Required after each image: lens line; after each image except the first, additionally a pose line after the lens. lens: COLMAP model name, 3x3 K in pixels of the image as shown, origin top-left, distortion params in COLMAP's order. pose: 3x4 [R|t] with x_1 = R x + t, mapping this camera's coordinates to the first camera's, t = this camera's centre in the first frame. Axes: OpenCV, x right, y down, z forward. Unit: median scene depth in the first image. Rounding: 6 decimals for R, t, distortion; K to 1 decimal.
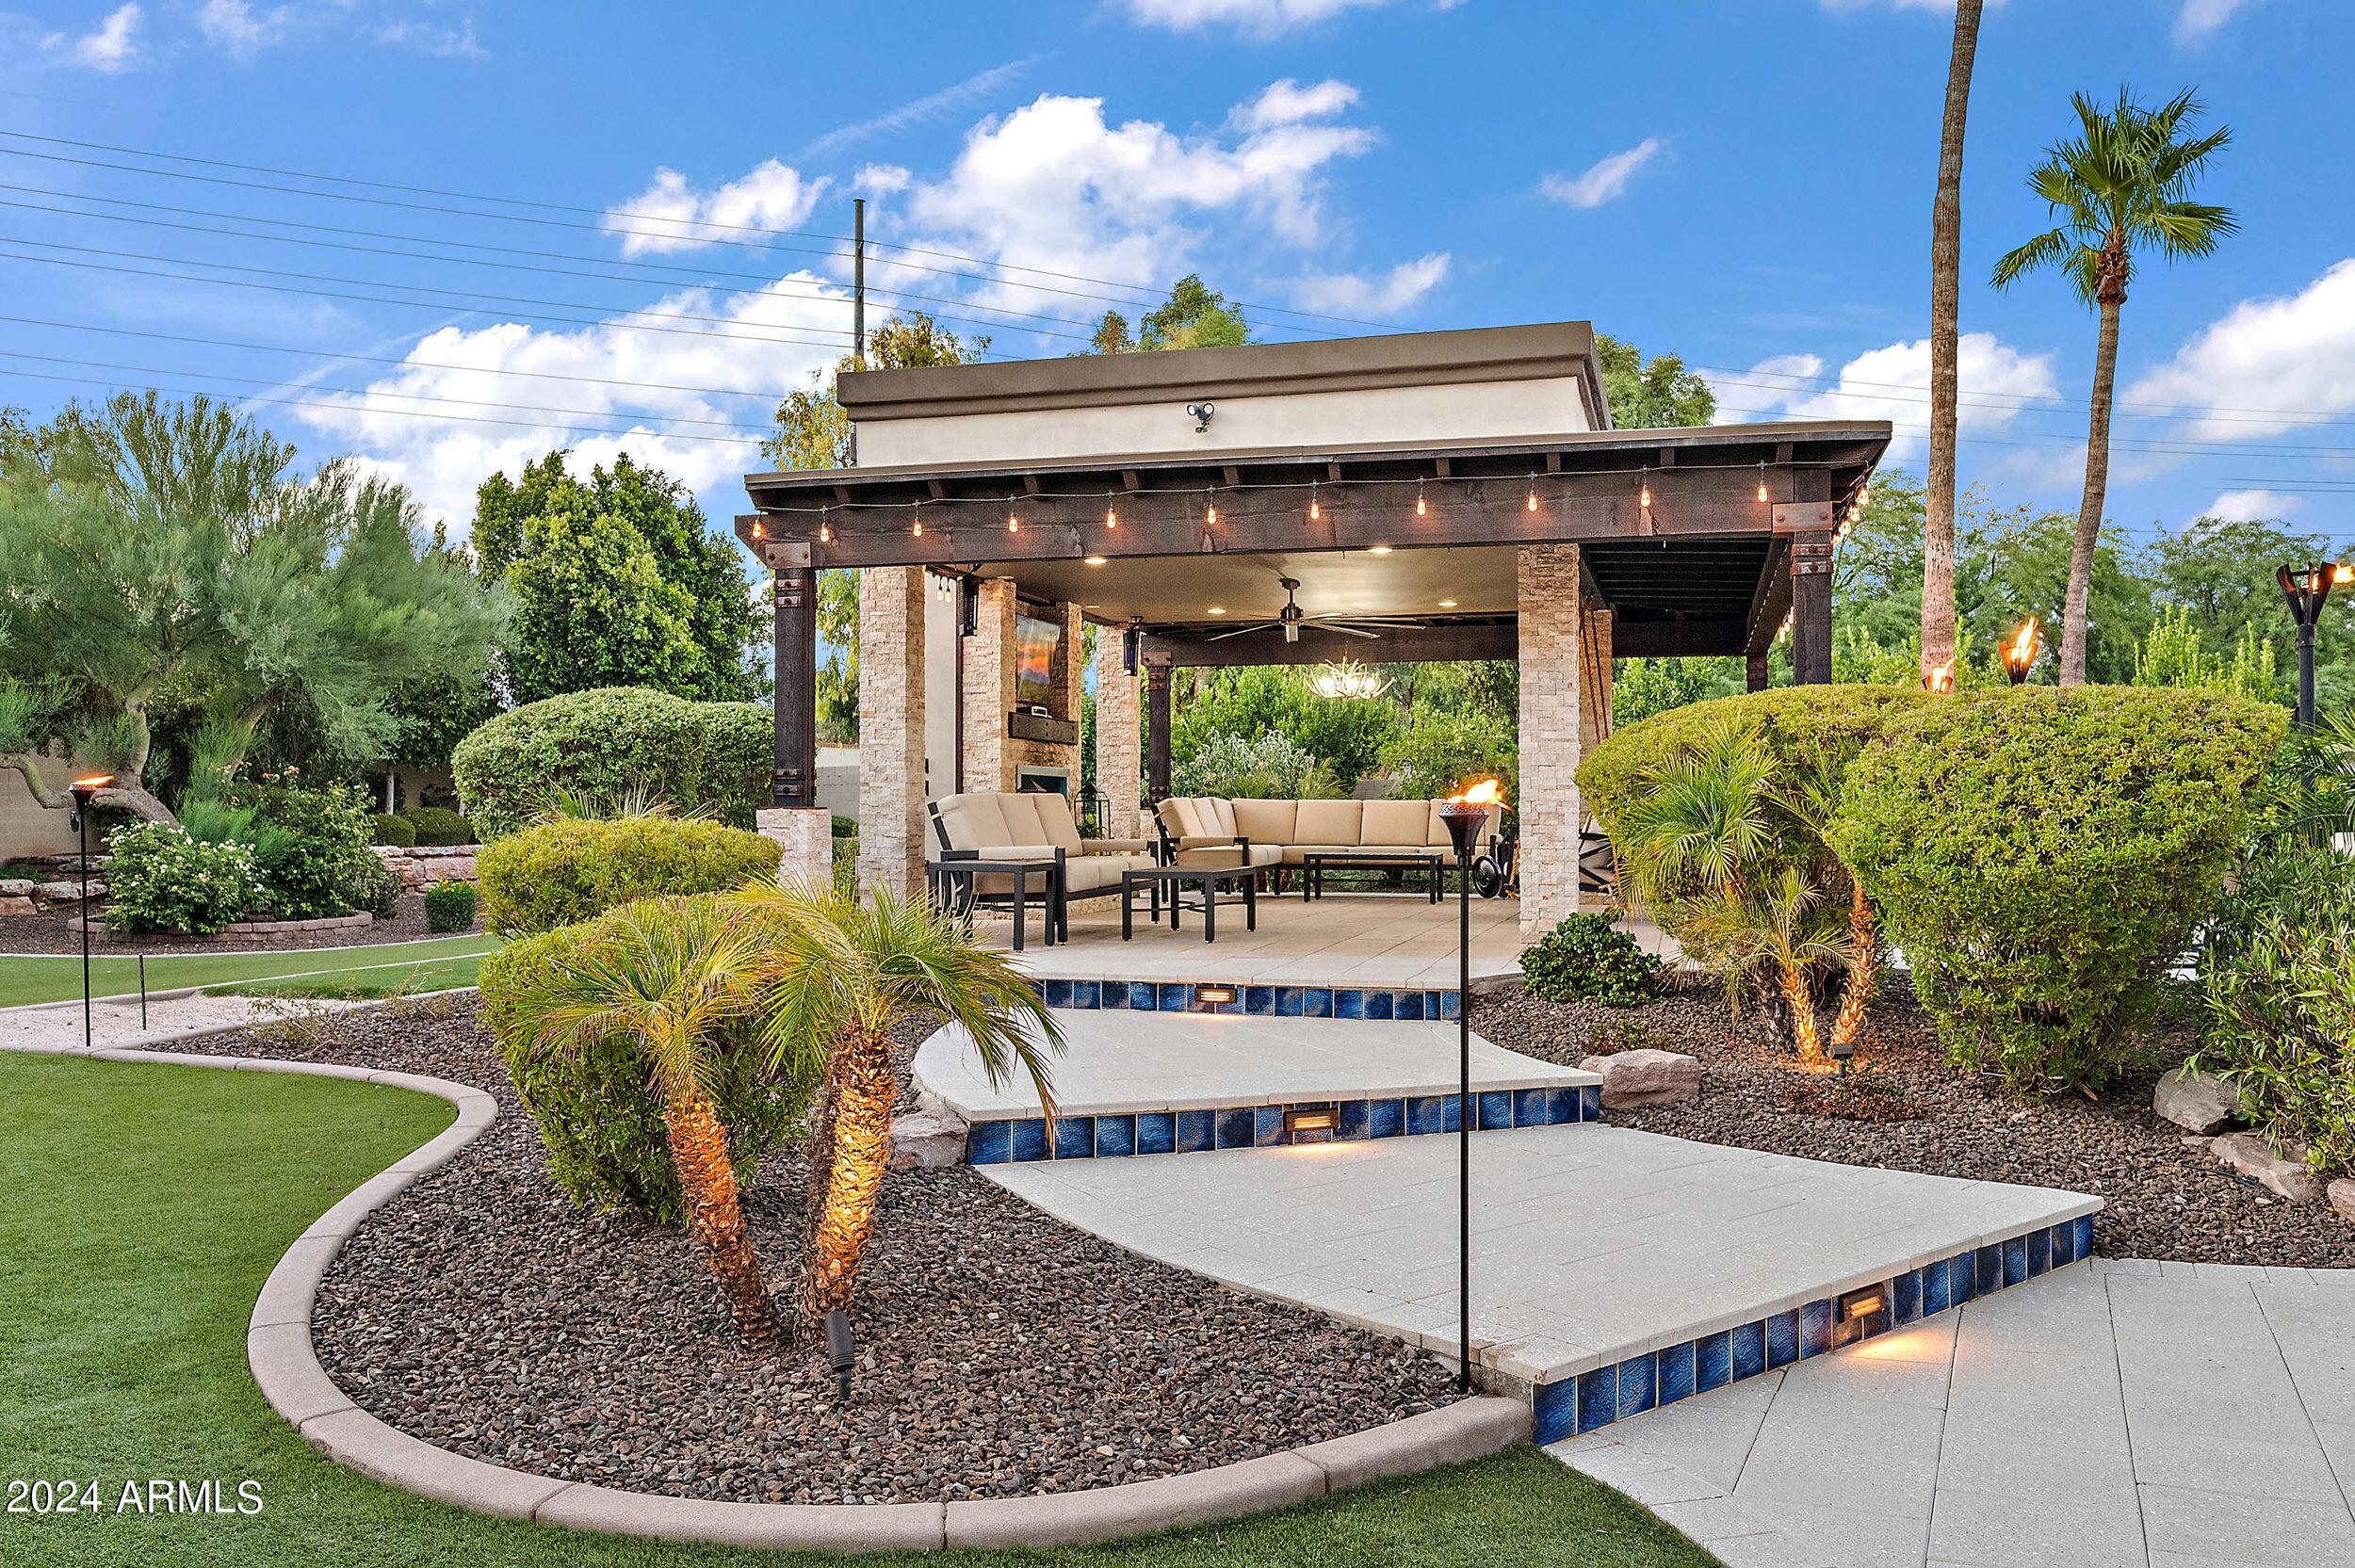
lens RADIAL K [[1956.4, 0, 1169.0], [0, 1956.4, 794.5], [0, 0, 1]] dist [0.002259, 0.007378]
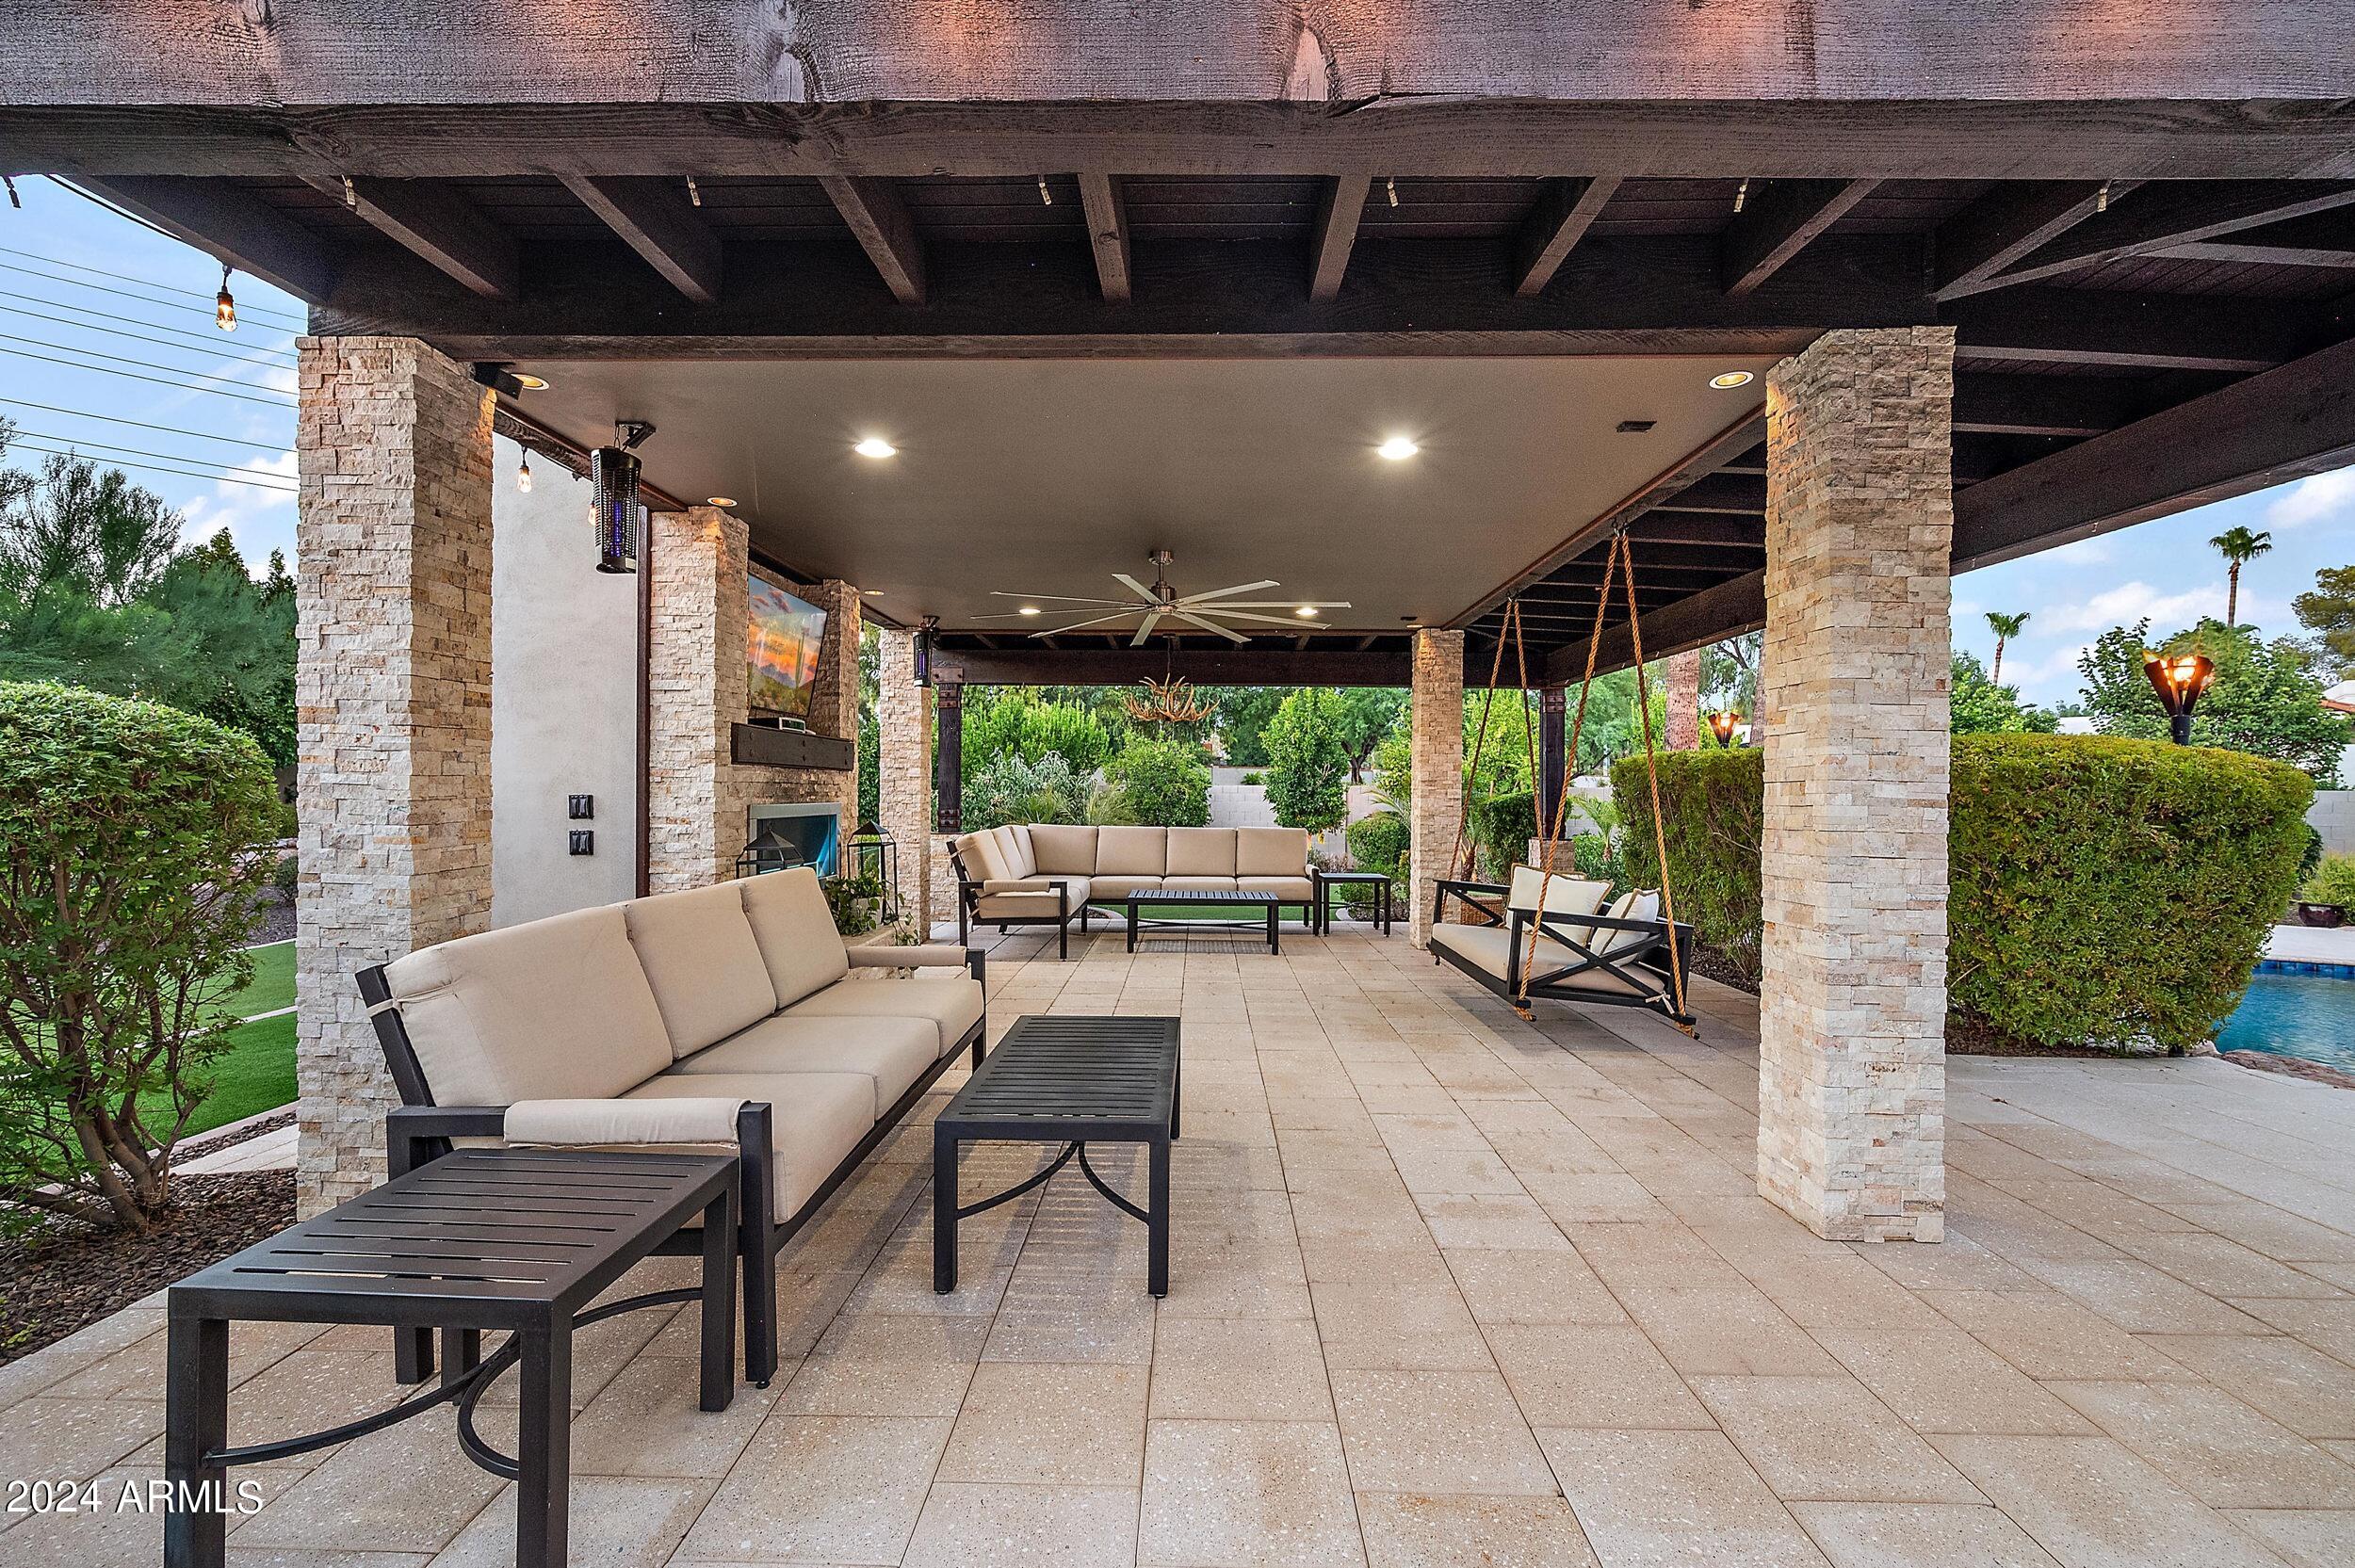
lens RADIAL K [[1001.6, 0, 1179.8], [0, 1001.6, 794.8], [0, 0, 1]] dist [-0.007771, 0.000589]
pose [[0.969052, 0.006414, 0.246773, -0.024361], [-0.010067, 0.999858, 0.013546, -0.028439], [-0.246651, -0.015611, 0.968979, 0.743731]]
